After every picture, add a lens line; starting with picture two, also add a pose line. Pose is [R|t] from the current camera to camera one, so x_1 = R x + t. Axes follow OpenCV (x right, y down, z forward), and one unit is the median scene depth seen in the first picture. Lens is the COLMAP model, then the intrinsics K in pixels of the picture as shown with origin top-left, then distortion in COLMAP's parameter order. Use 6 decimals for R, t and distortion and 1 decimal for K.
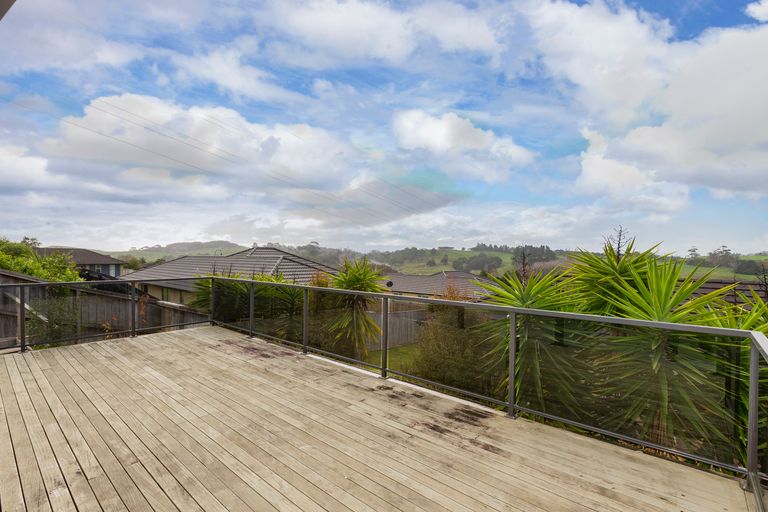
lens RADIAL K [[361.3, 0, 382.2], [0, 361.3, 251.8], [0, 0, 1]] dist [0.002366, 0.001573]
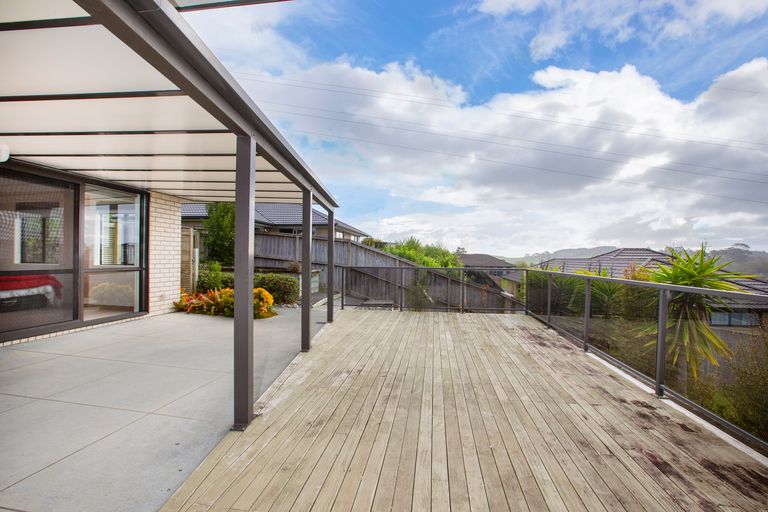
lens RADIAL K [[361.3, 0, 388.5], [0, 361.3, 256.7], [0, 0, 1]] dist [0.002366, 0.001573]
pose [[0.559084, -0.001184, -0.829110, 0.099380], [-0.003987, 0.999984, -0.004117, 0.022465], [0.829101, 0.005607, 0.559070, 0.042317]]
